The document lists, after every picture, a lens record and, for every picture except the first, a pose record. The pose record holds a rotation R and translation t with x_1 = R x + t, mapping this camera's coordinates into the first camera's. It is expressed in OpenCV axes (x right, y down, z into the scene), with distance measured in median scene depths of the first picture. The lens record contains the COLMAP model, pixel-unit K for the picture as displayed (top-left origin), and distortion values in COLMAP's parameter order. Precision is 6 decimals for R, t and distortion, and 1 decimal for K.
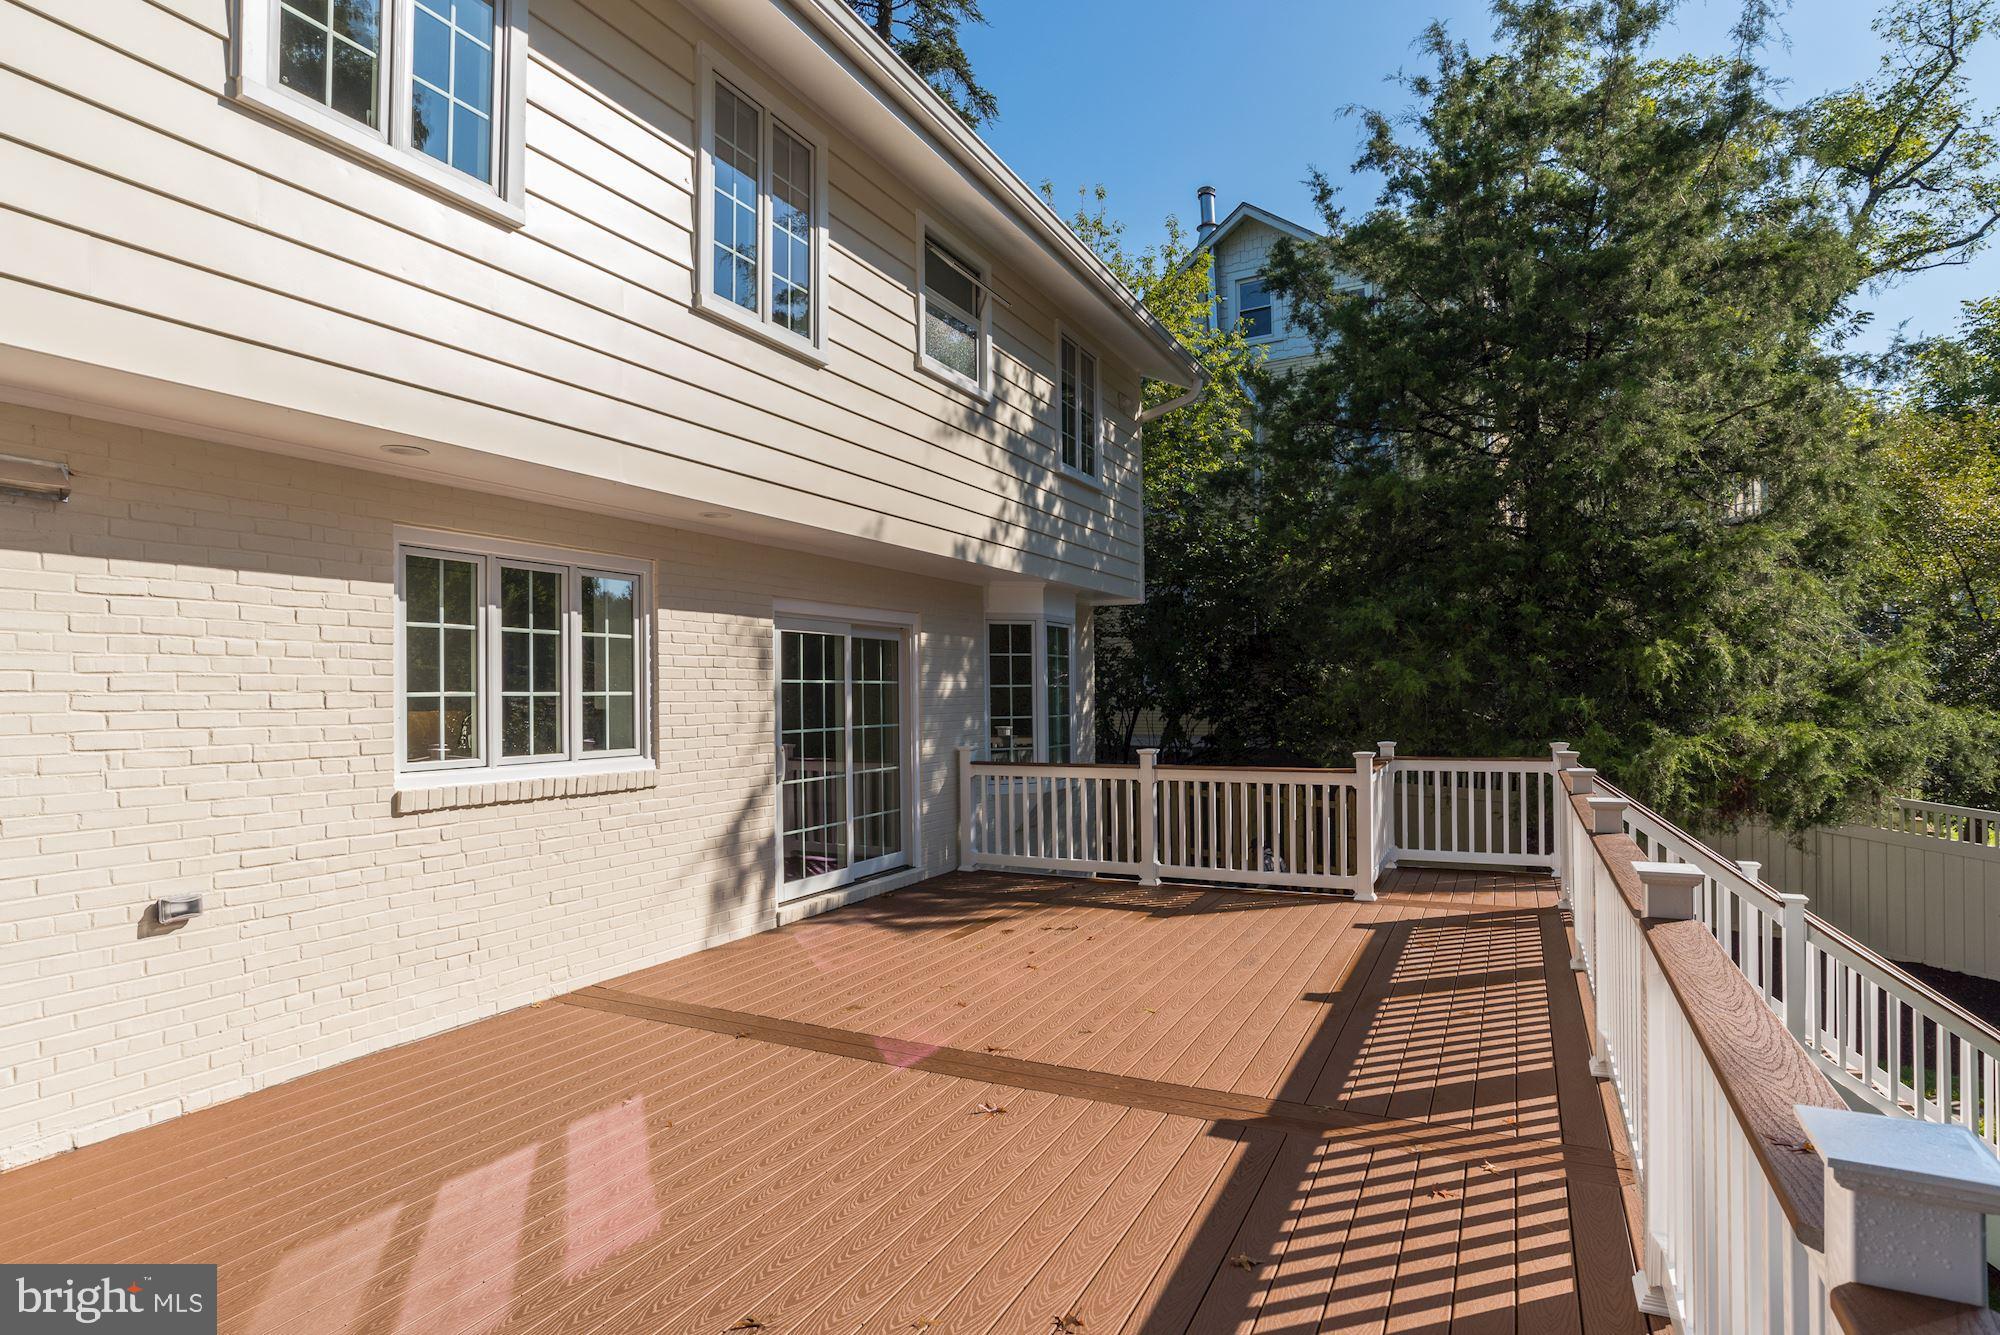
lens RADIAL K [[1063.8, 0, 990.5], [0, 1063.8, 679.4], [0, 0, 1]] dist [-0.048366, 0.017586]
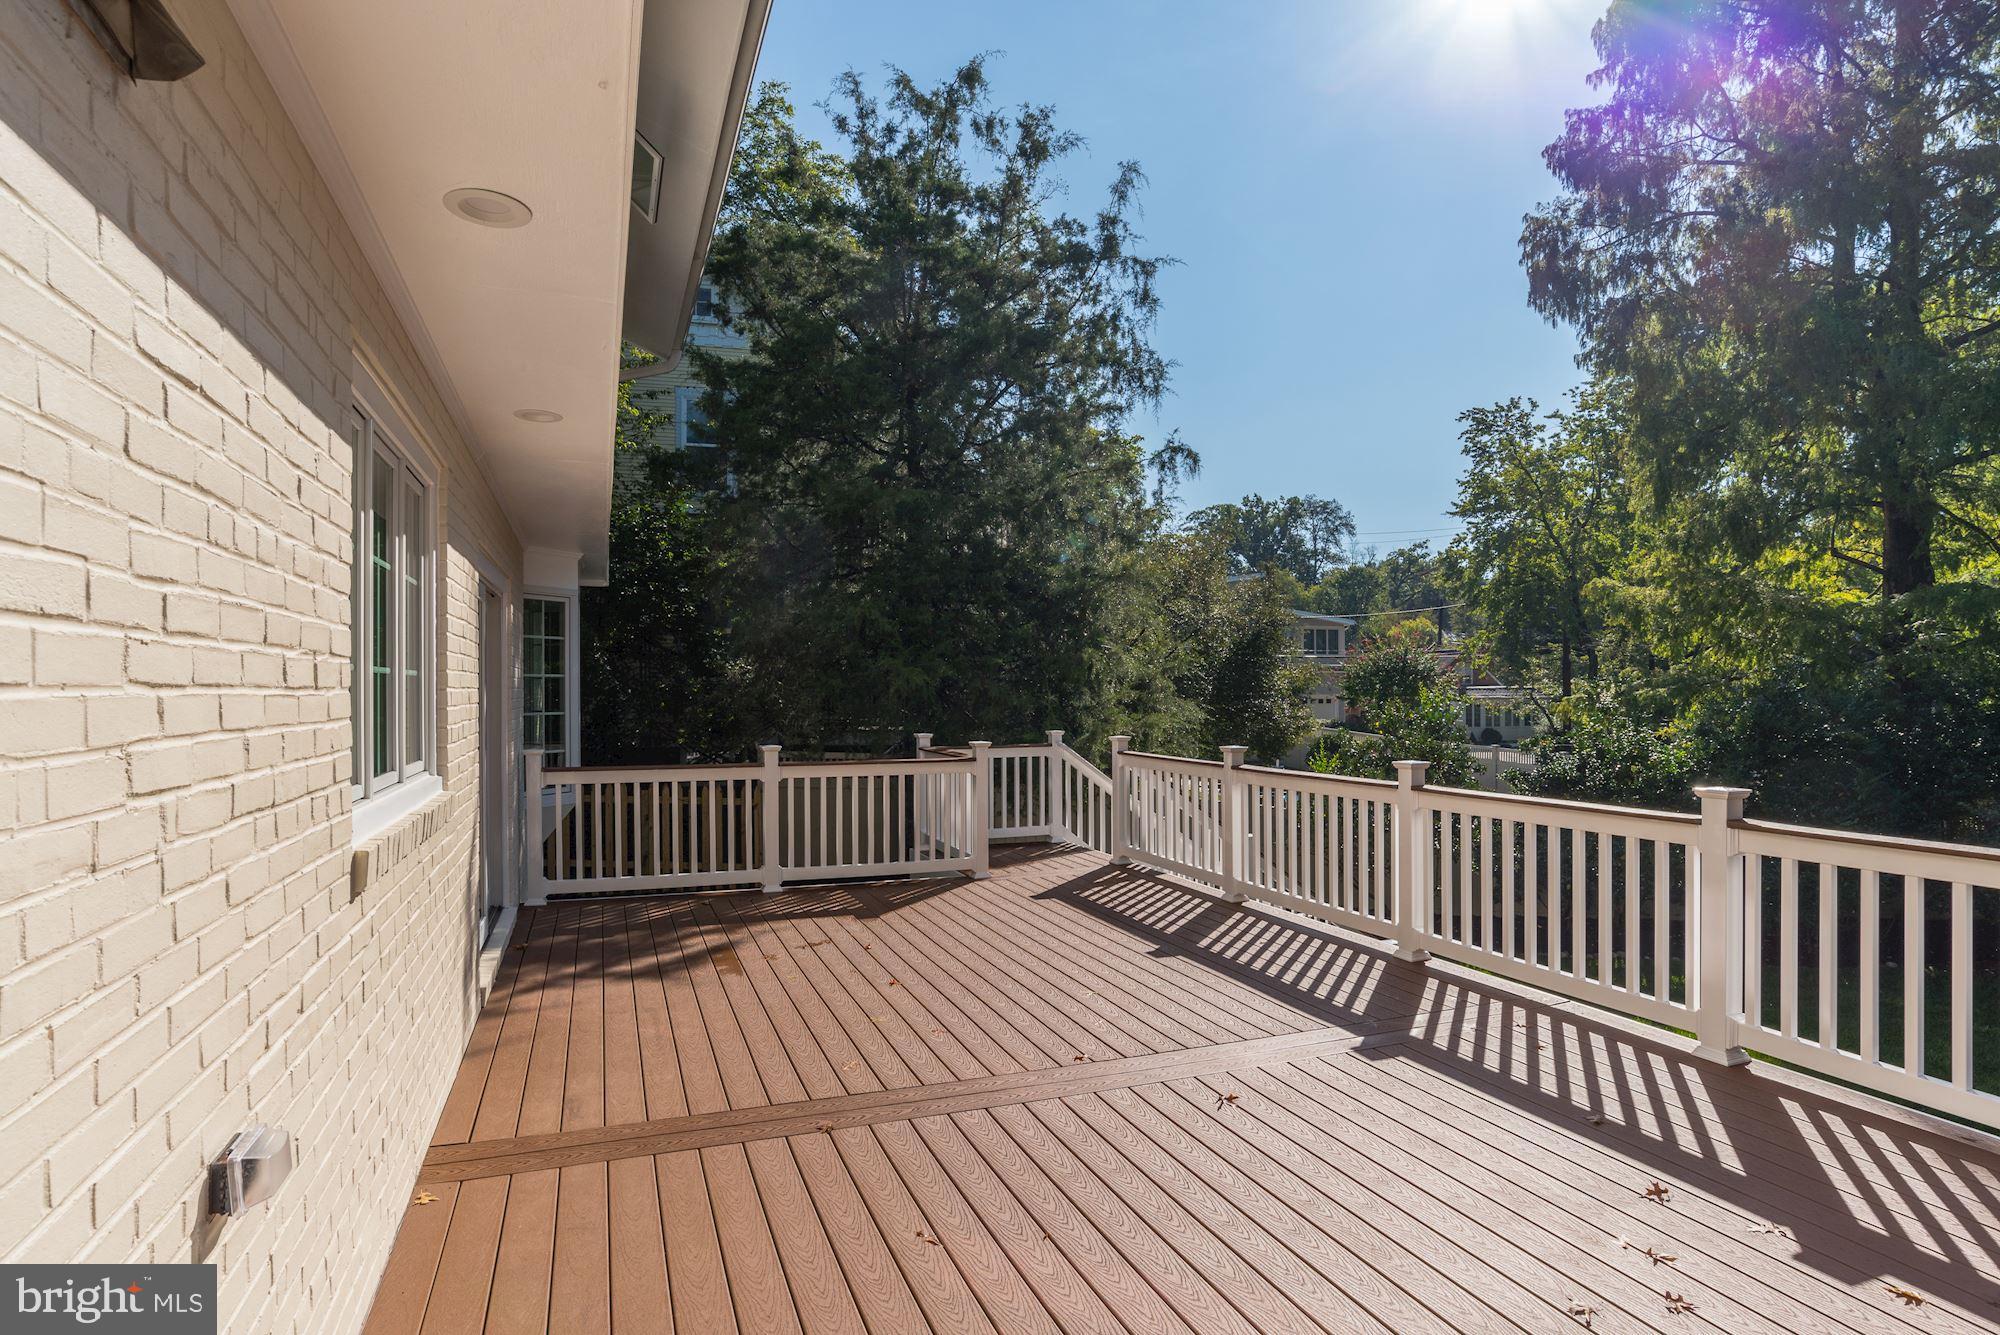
lens RADIAL K [[1063.8, 0, 1000.2], [0, 1063.8, 677.5], [0, 0, 1]] dist [-0.048366, 0.017586]
pose [[0.664379, 0.019688, 0.747137, -0.497447], [-0.018945, 0.999775, -0.009499, 0.013687], [-0.747156, -0.007844, 0.664602, 0.282166]]
